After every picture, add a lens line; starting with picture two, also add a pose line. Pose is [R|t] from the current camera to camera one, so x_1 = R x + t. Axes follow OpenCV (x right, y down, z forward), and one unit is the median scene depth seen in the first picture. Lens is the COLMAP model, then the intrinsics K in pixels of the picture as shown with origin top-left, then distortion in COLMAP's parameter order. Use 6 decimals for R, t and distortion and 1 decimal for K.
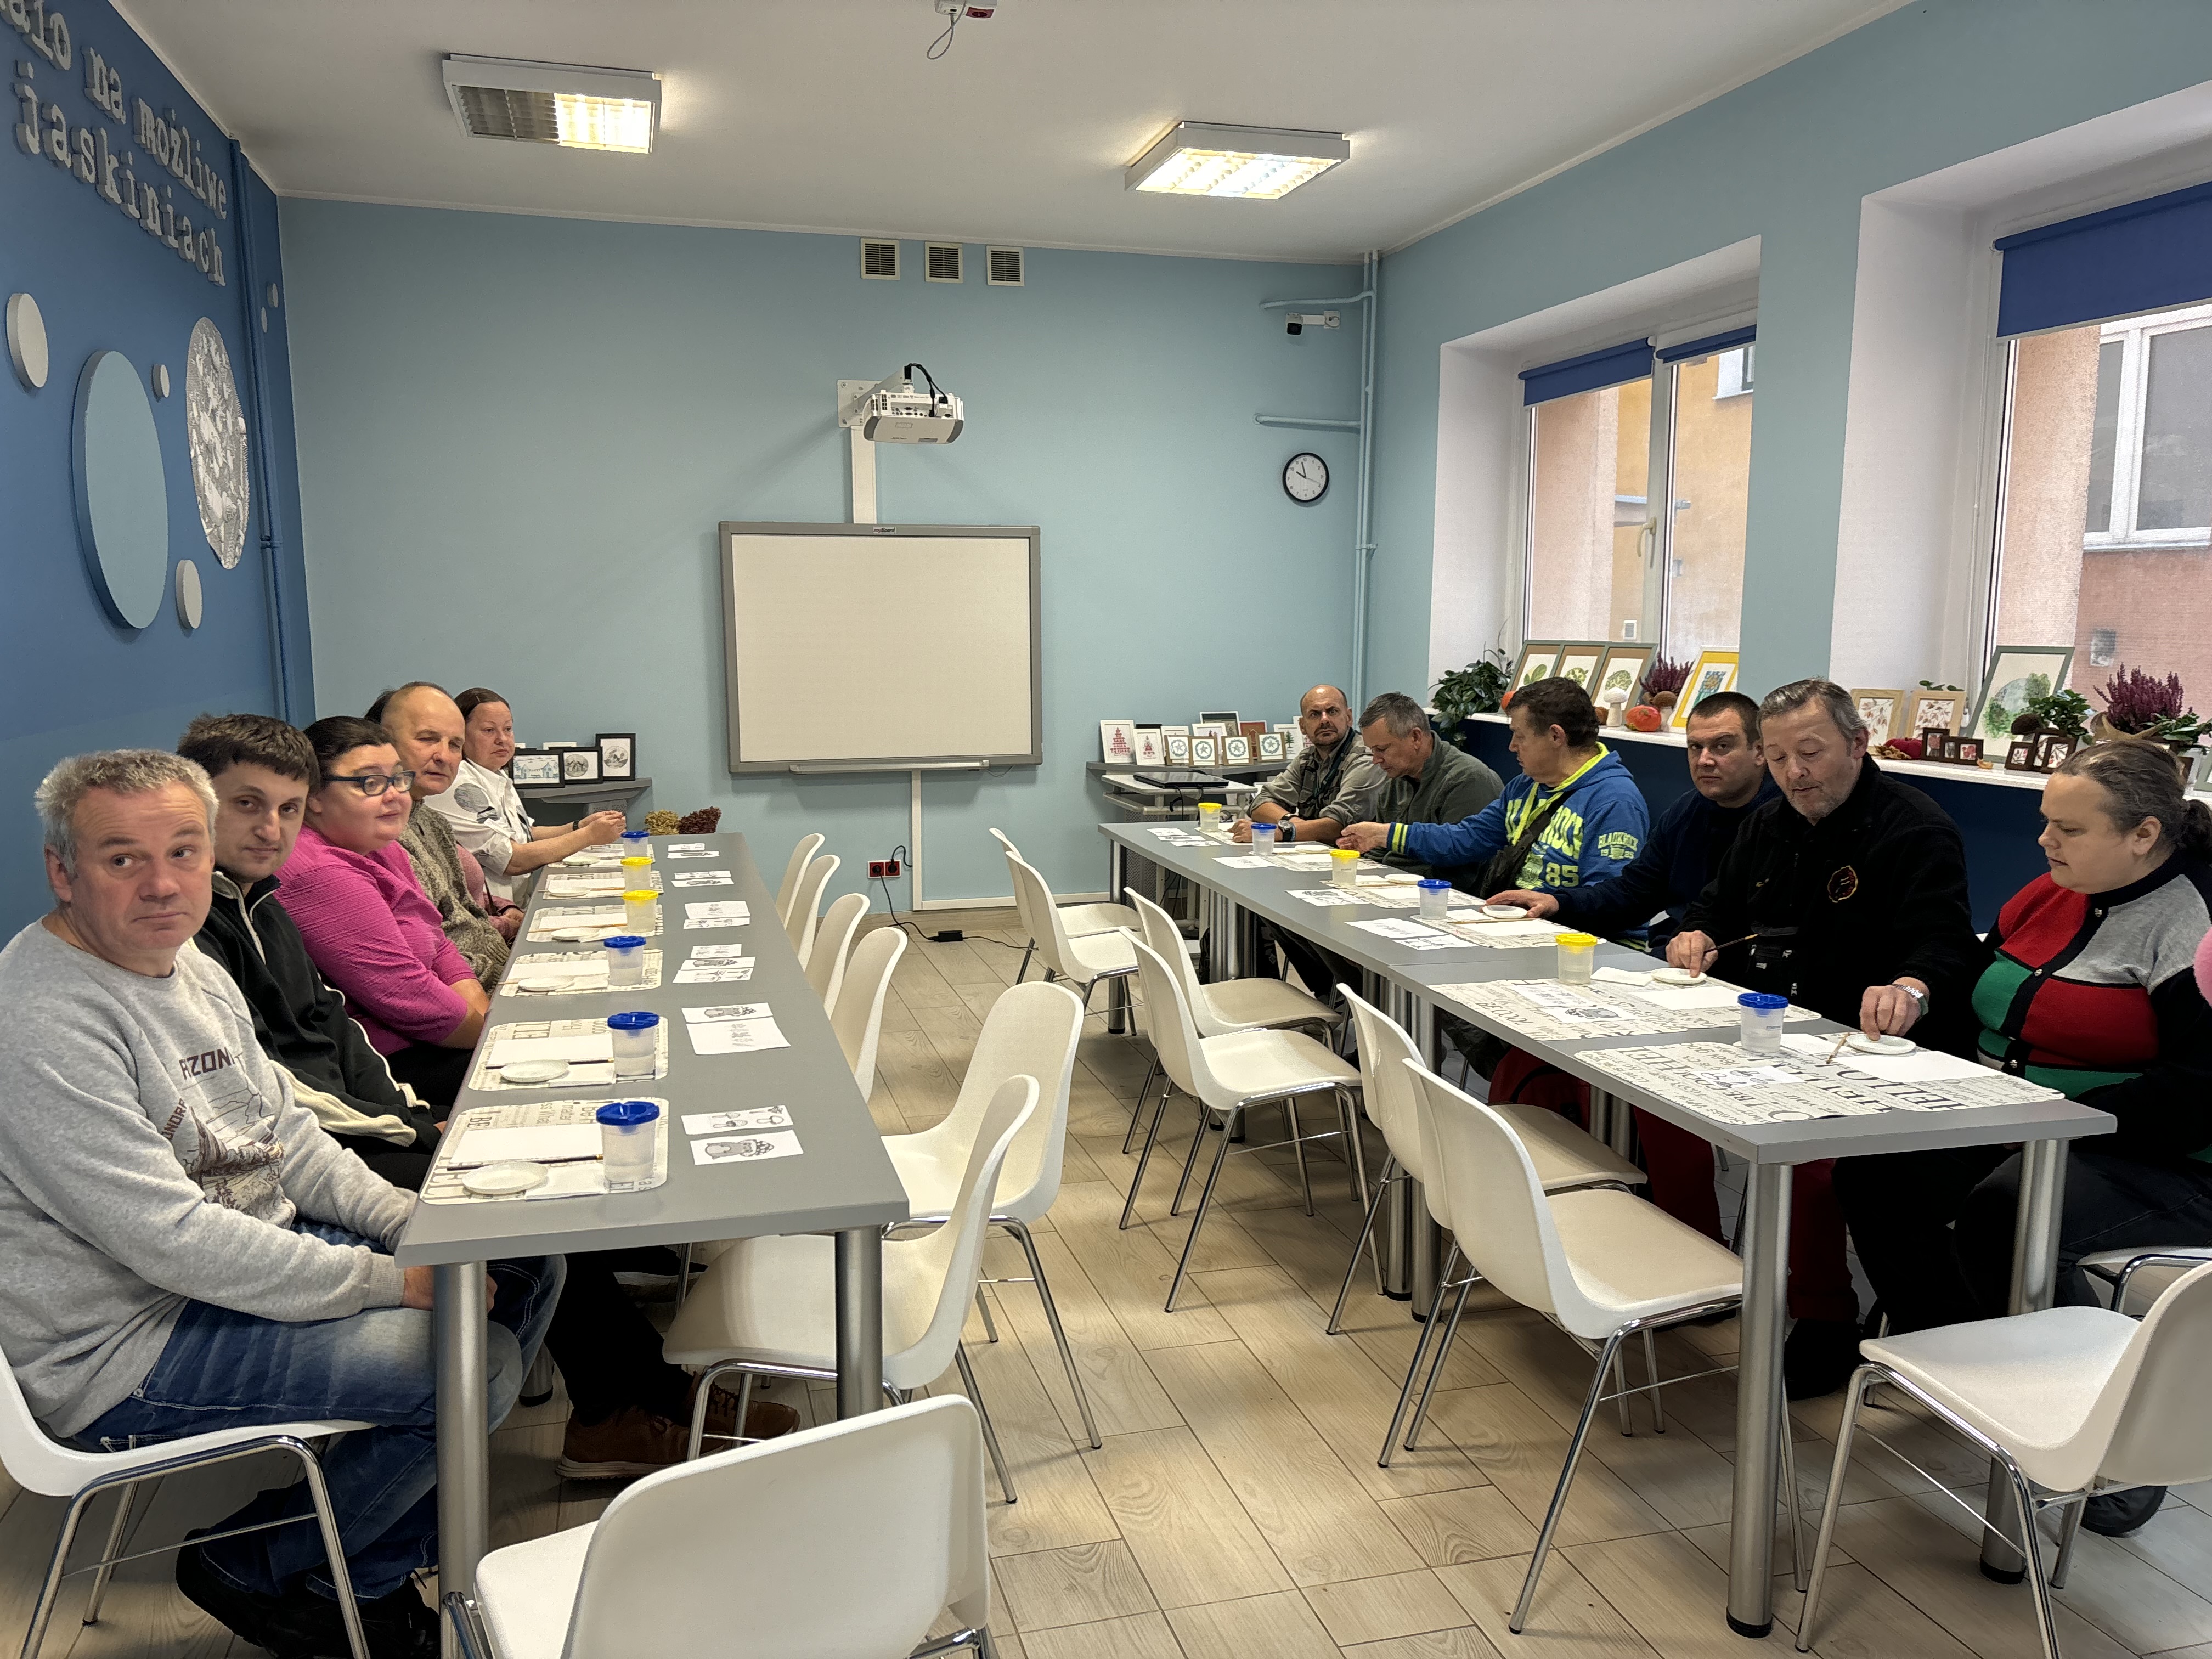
lens RADIAL K [[1682.3, 0, 1094.6], [0, 1682.3, 831.7], [0, 0, 1]] dist [0.043945, -0.044614]
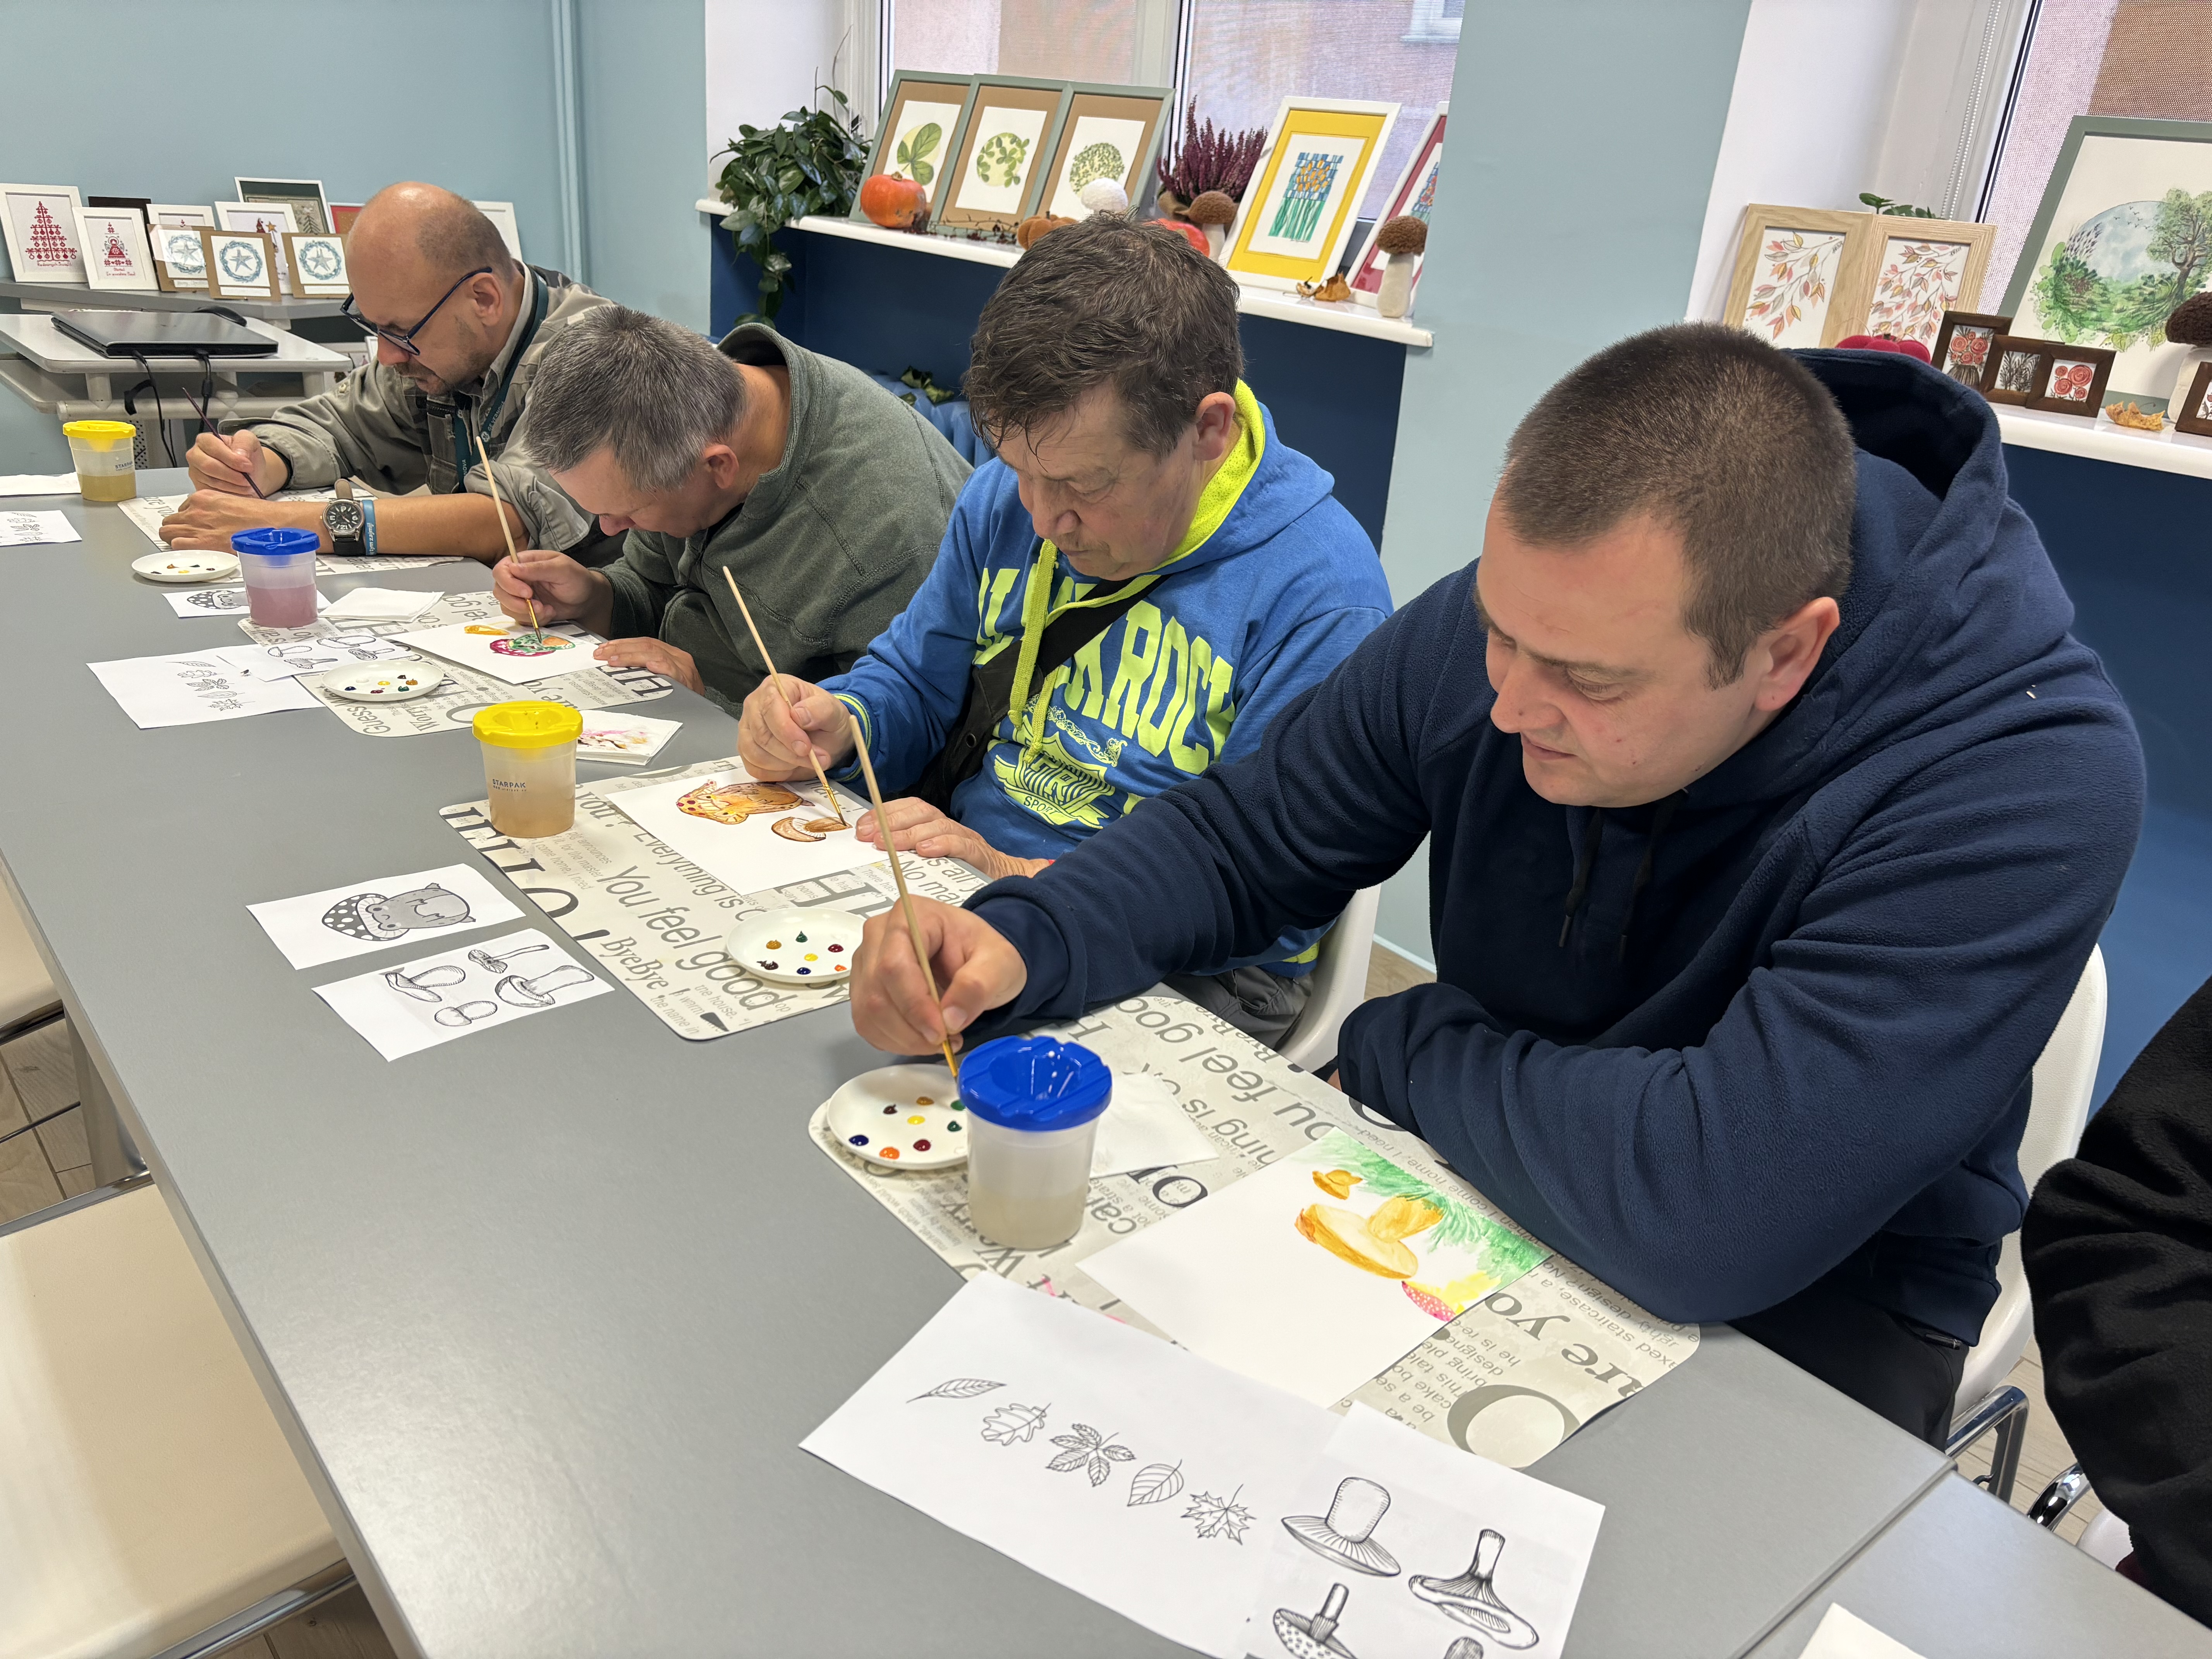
lens RADIAL K [[1682.3, 0, 1110.3], [0, 1682.3, 809.9], [0, 0, 1]] dist [0.043945, -0.044614]
pose [[0.905195, -0.091344, 0.415065, 0.086996], [-0.022081, 0.965203, 0.260568, -0.035189], [-0.424423, -0.245030, 0.871679, 0.513230]]
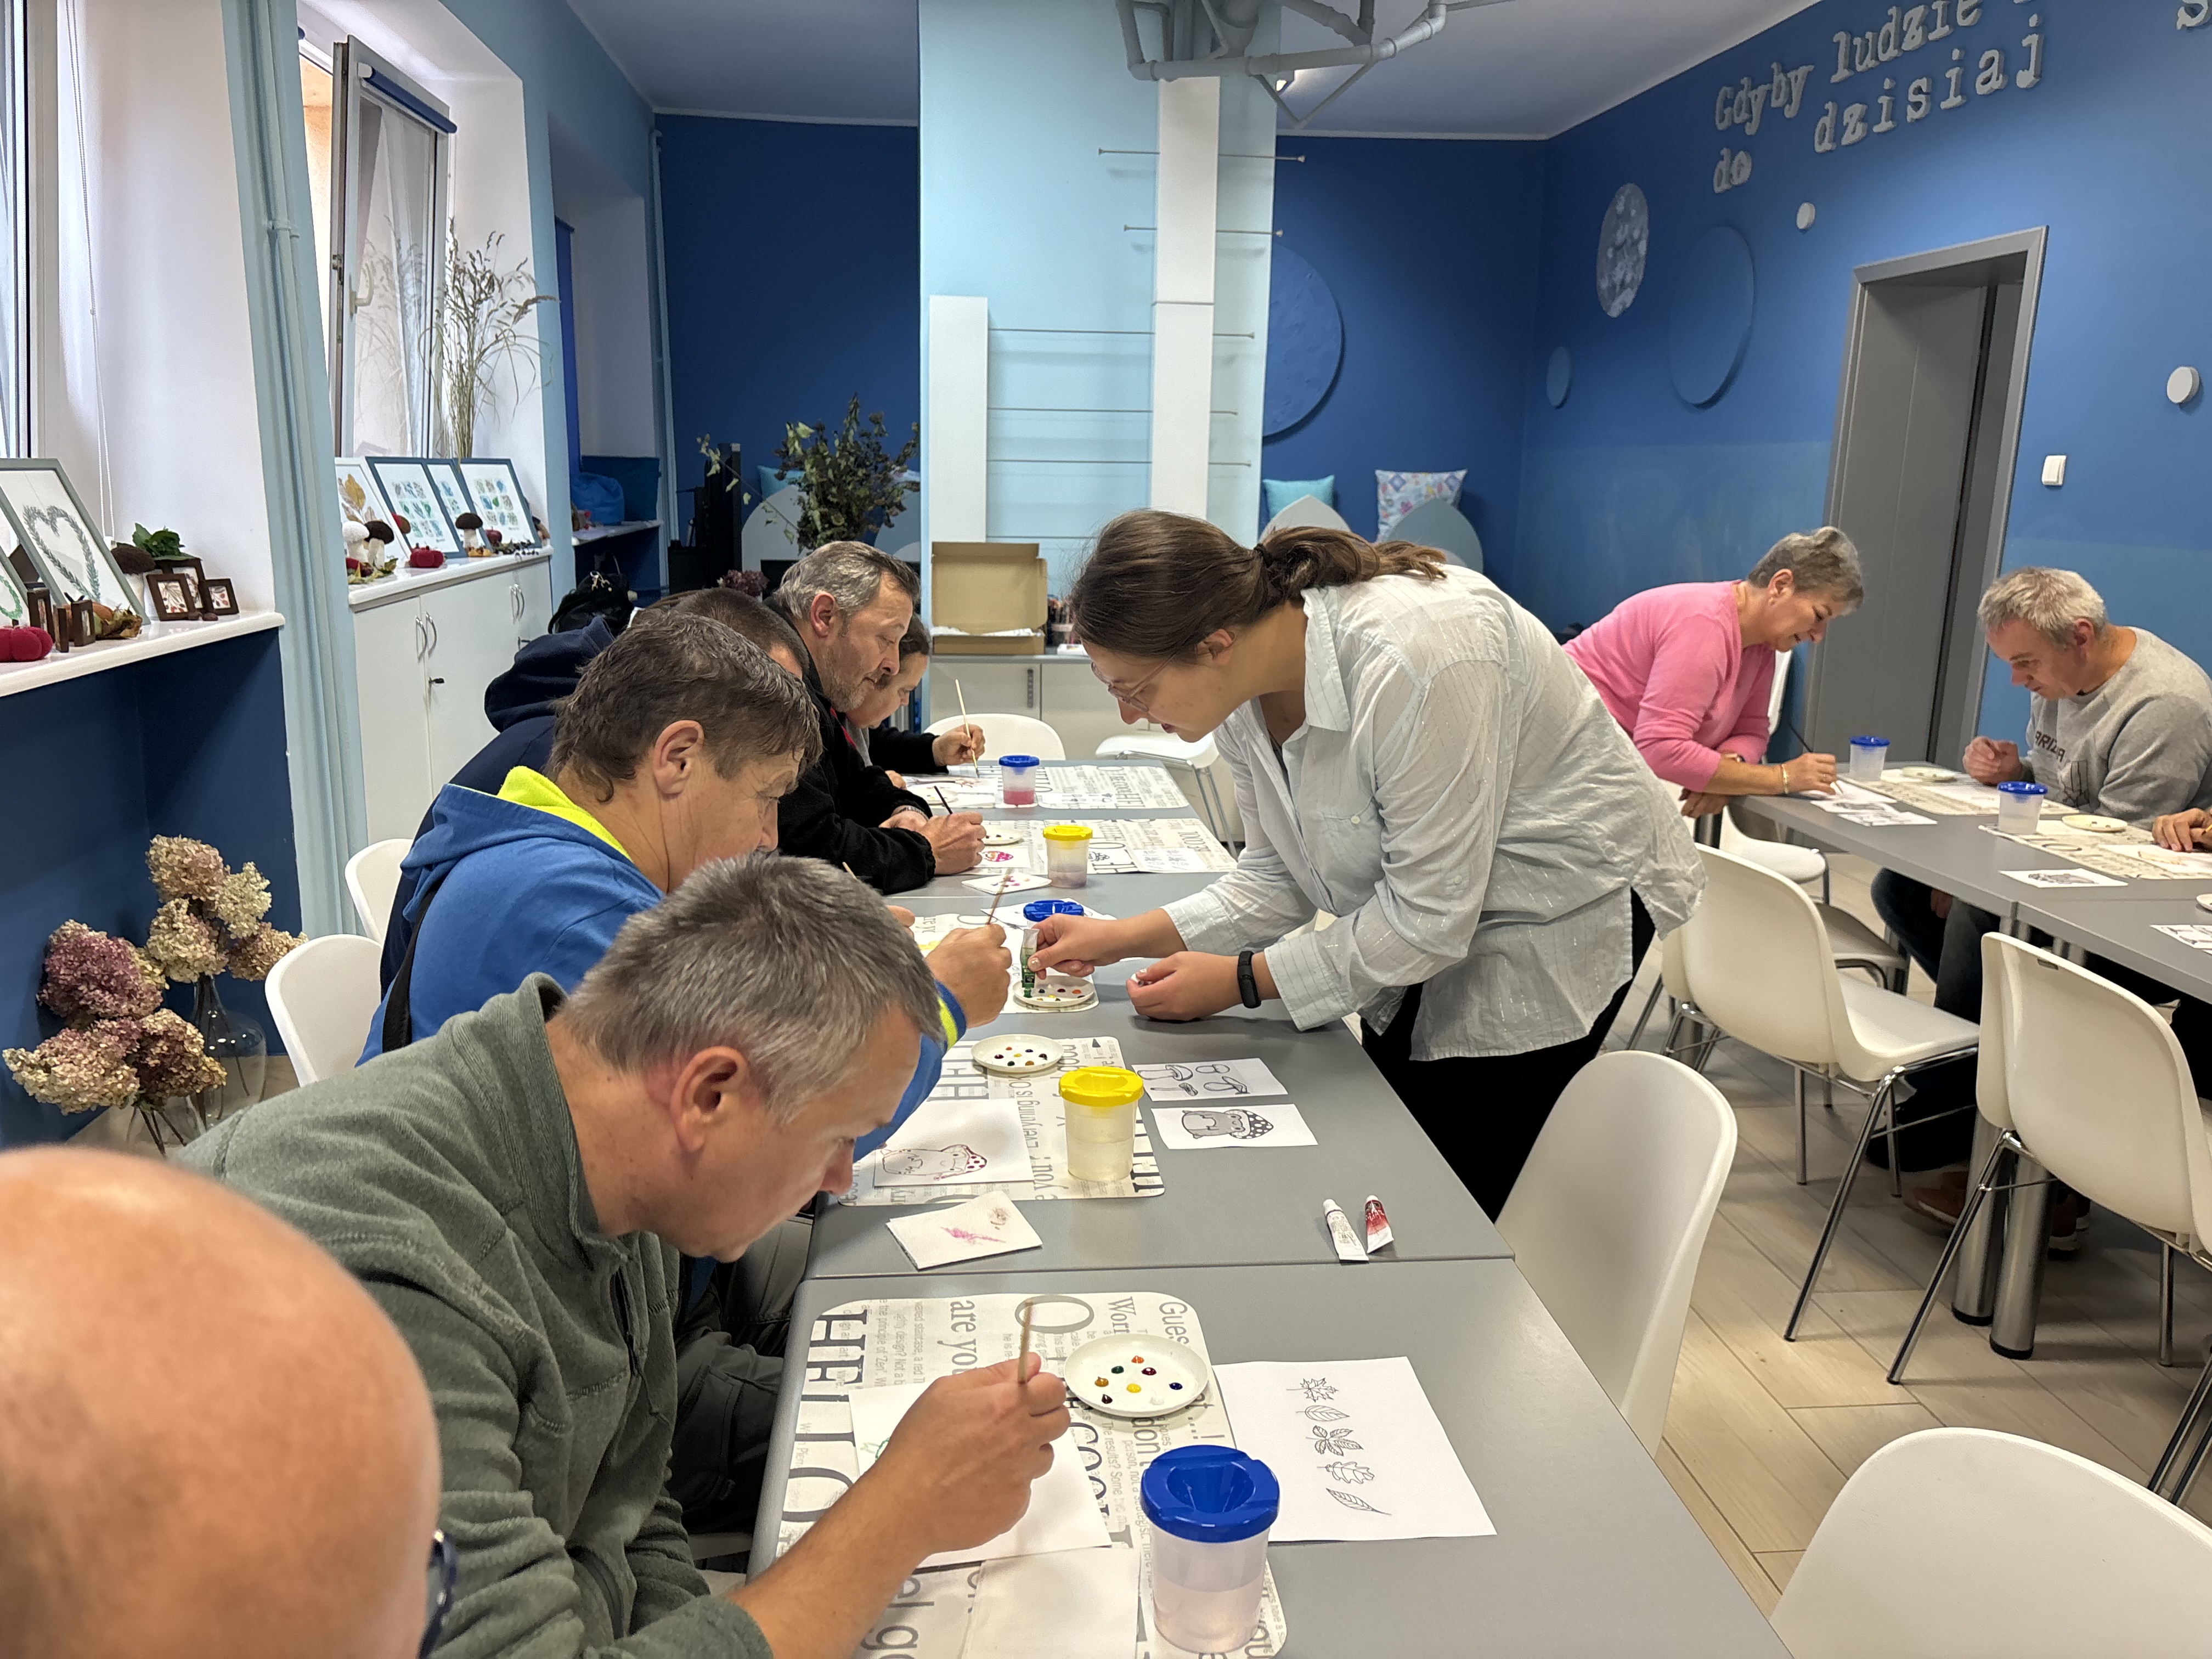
lens RADIAL K [[1682.3, 0, 1088.8], [0, 1682.3, 841.3], [0, 0, 1]] dist [0.043945, -0.044614]
pose [[-0.985430, -0.048875, 0.162907, 0.072208], [0.009086, 0.941326, 0.337377, -0.108774], [-0.169838, 0.333942, -0.927167, 0.945186]]
